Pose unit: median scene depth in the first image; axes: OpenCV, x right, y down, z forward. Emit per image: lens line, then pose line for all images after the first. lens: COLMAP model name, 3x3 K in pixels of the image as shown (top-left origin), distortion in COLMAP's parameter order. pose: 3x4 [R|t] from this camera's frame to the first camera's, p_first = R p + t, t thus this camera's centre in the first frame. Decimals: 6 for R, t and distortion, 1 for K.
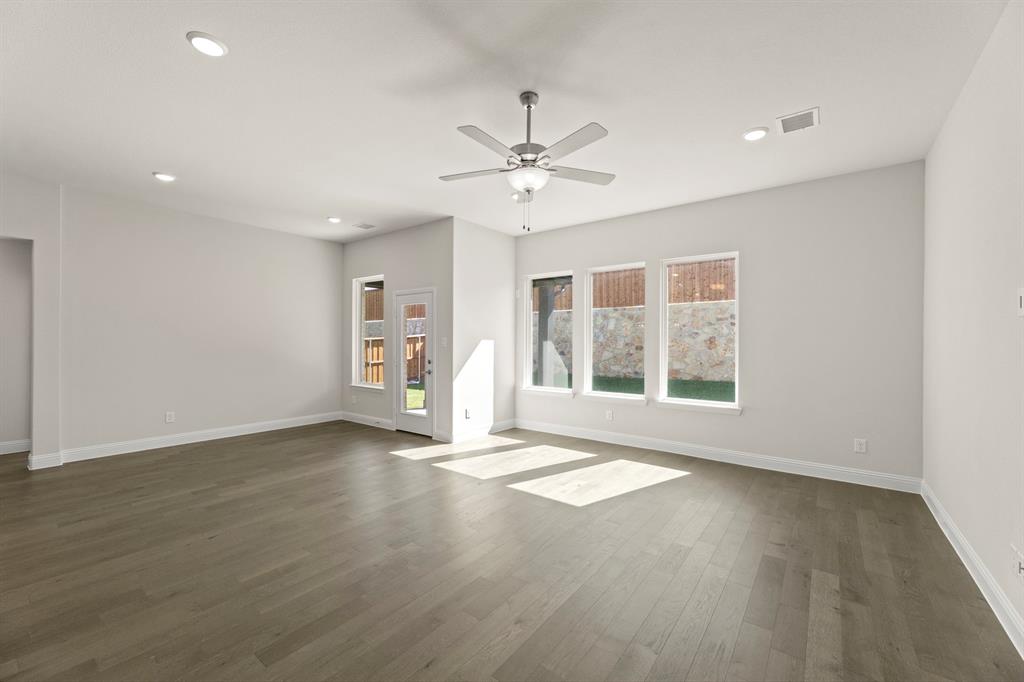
lens RADIAL K [[409.0, 0, 515.4], [0, 409.0, 343.5], [0, 0, 1]] dist [-0.003357, 0.000214]
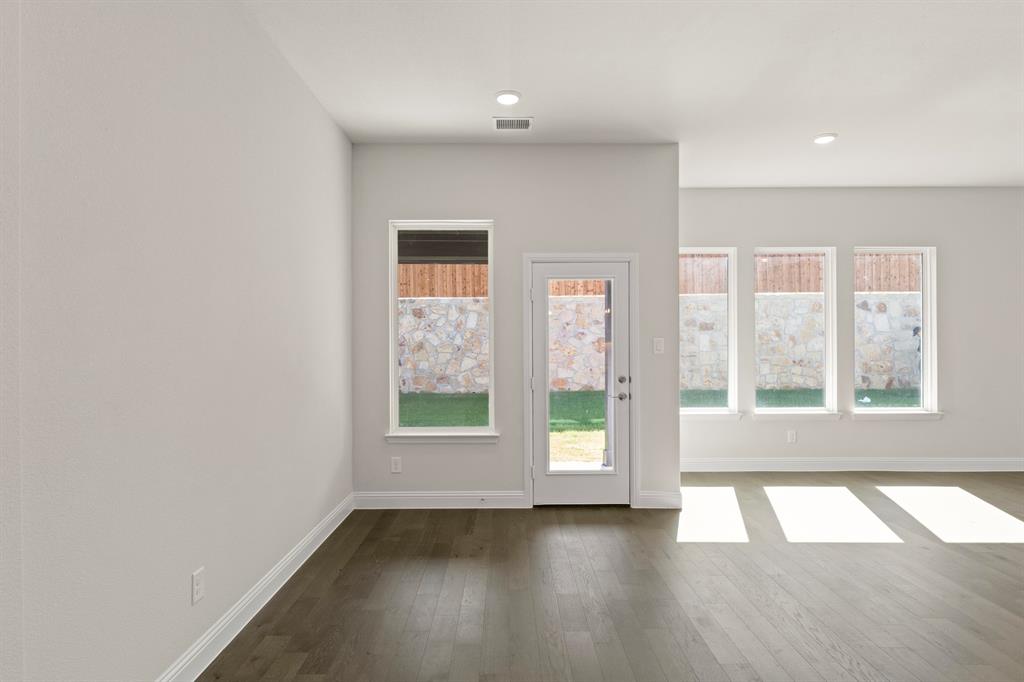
lens RADIAL K [[561.5, 0, 510.9], [0, 561.5, 341.2], [0, 0, 1]] dist [0.021512, 0.000825]
pose [[0.787581, -0.002415, 0.616206, -0.366983], [0.008726, 0.999936, -0.007233, -0.002555], [-0.616149, 0.011074, 0.787551, 0.198402]]
